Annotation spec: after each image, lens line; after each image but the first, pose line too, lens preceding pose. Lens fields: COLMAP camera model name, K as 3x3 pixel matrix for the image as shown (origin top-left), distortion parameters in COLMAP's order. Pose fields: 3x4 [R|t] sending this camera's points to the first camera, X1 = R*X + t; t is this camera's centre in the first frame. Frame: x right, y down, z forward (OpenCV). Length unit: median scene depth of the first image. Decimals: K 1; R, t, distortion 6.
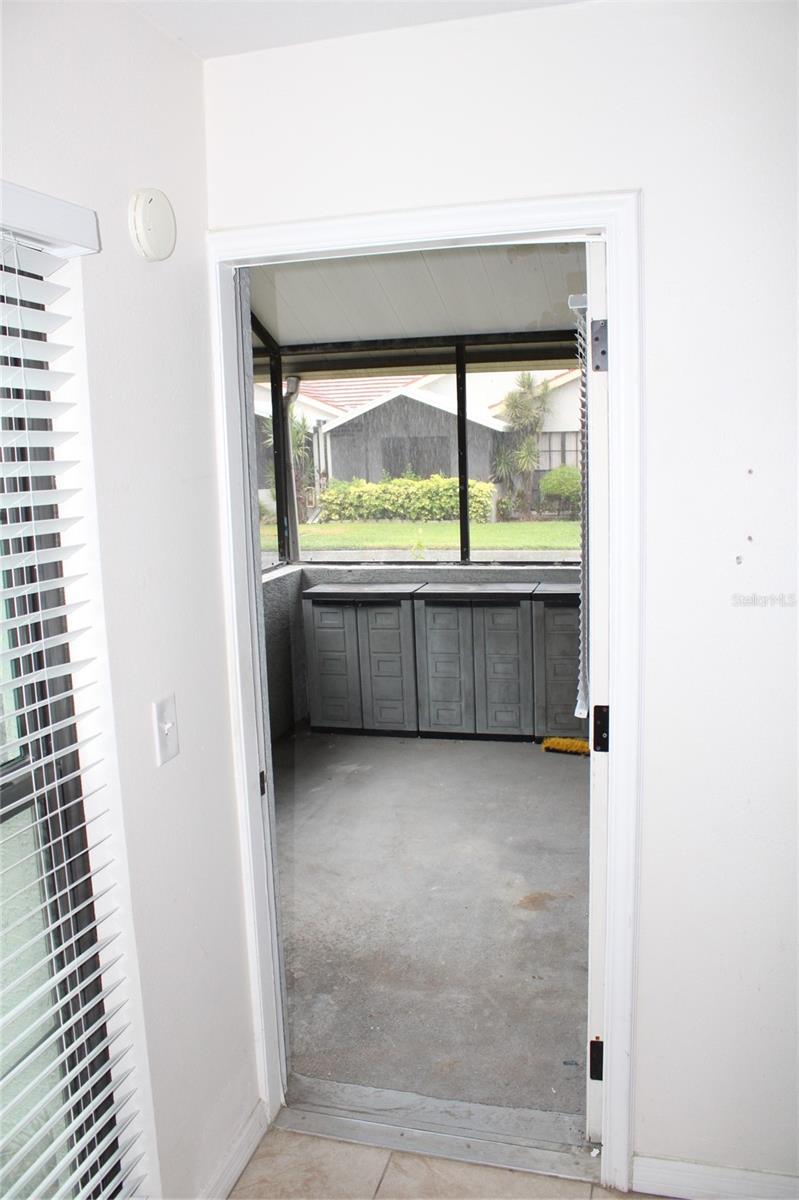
lens RADIAL K [[1009.3, 0, 393.3], [0, 1009.3, 587.0], [0, 0, 1]] dist [-0.157820, 0.137417]
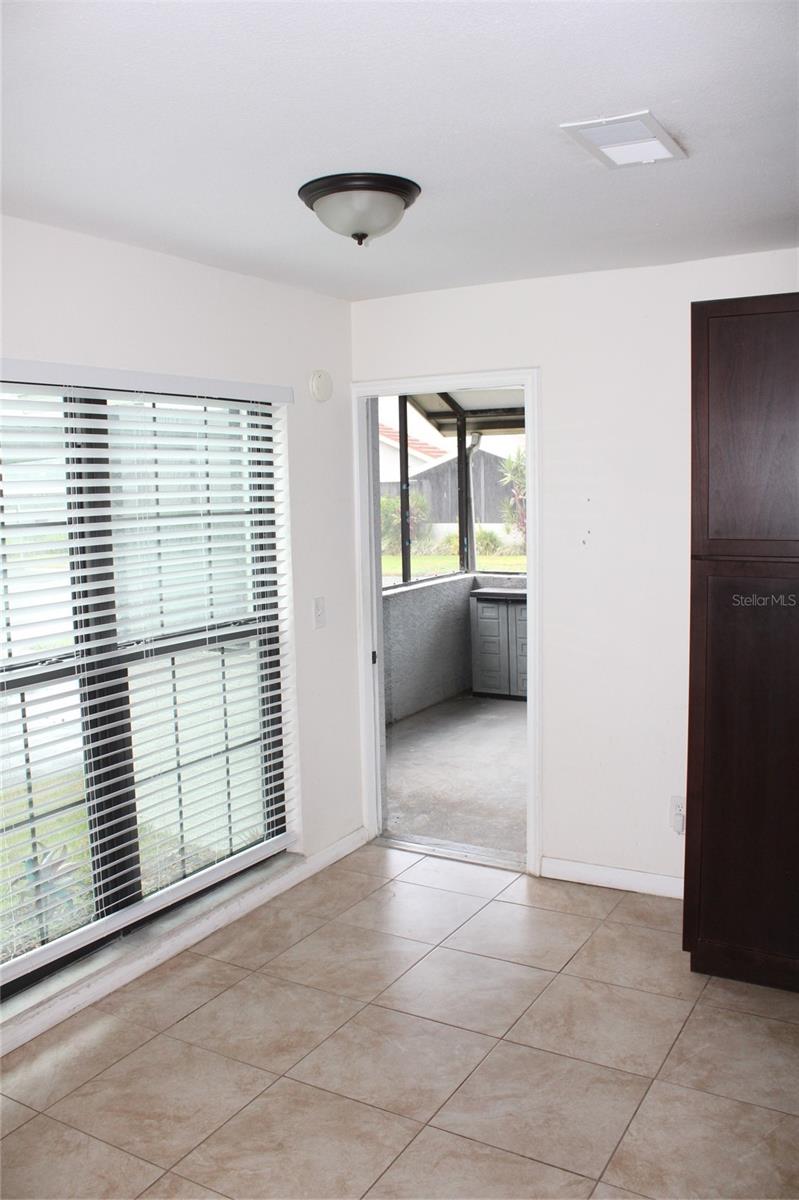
lens RADIAL K [[1009.3, 0, 393.3], [0, 1009.3, 587.0], [0, 0, 1]] dist [-0.157820, 0.137417]
pose [[0.967140, 0.039081, -0.251222, 0.147531], [-0.048365, 0.998352, -0.030886, 0.044762], [0.249601, 0.042021, 0.967436, -0.335941]]
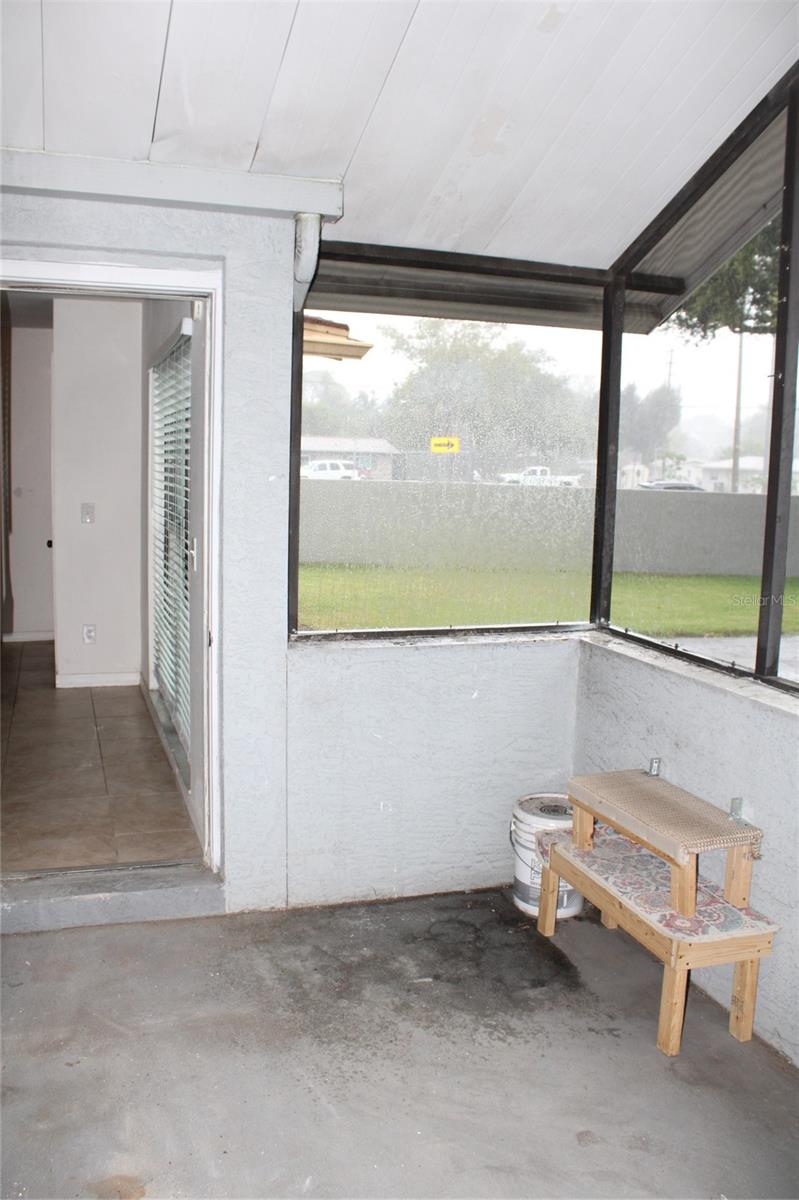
lens RADIAL K [[1009.3, 0, 393.3], [0, 1009.3, 587.0], [0, 0, 1]] dist [-0.157820, 0.137417]
pose [[-0.825209, 0.079391, -0.559220, 0.178689], [-0.082046, 0.962723, 0.257745, -0.107565], [0.558837, 0.258575, -0.787934, 0.870709]]
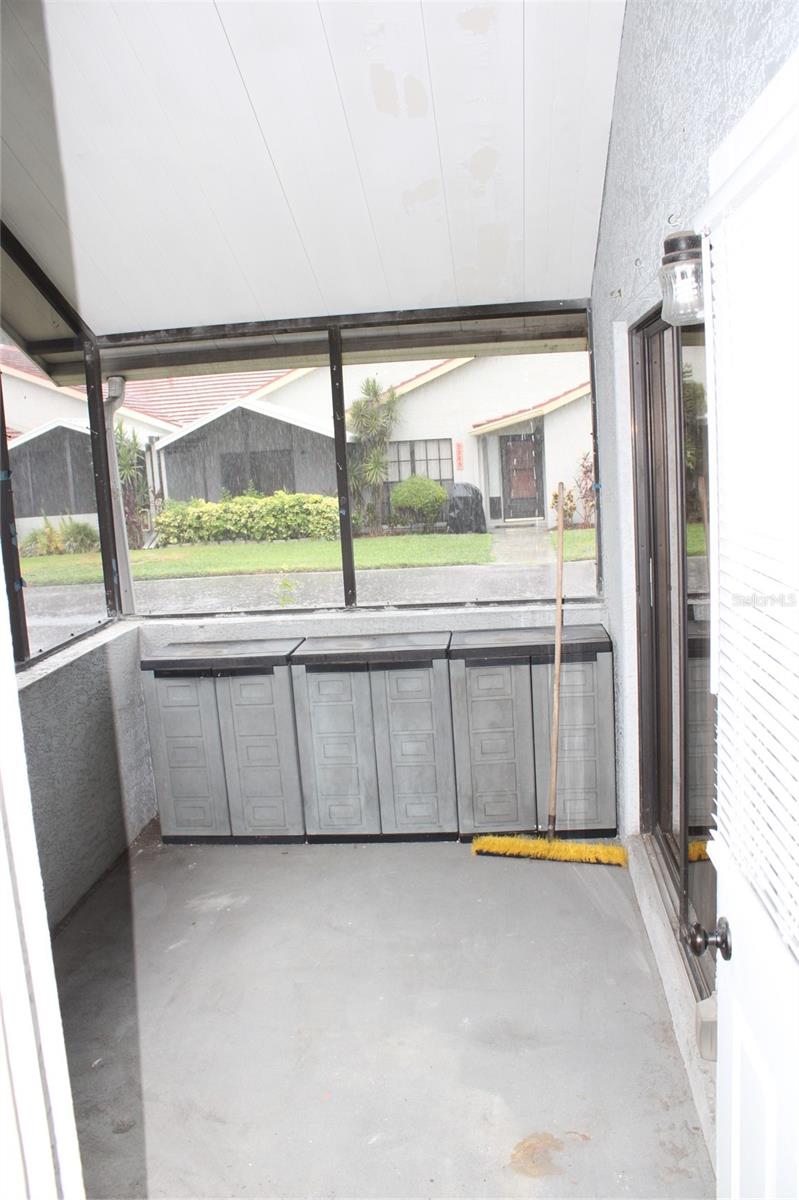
lens RADIAL K [[1009.3, 0, 393.3], [0, 1009.3, 587.0], [0, 0, 1]] dist [-0.157820, 0.137417]
pose [[0.986438, -0.048364, 0.156846, -0.018269], [0.050358, 0.998693, -0.008766, -0.032902], [-0.156217, 0.016546, 0.987584, 0.229664]]
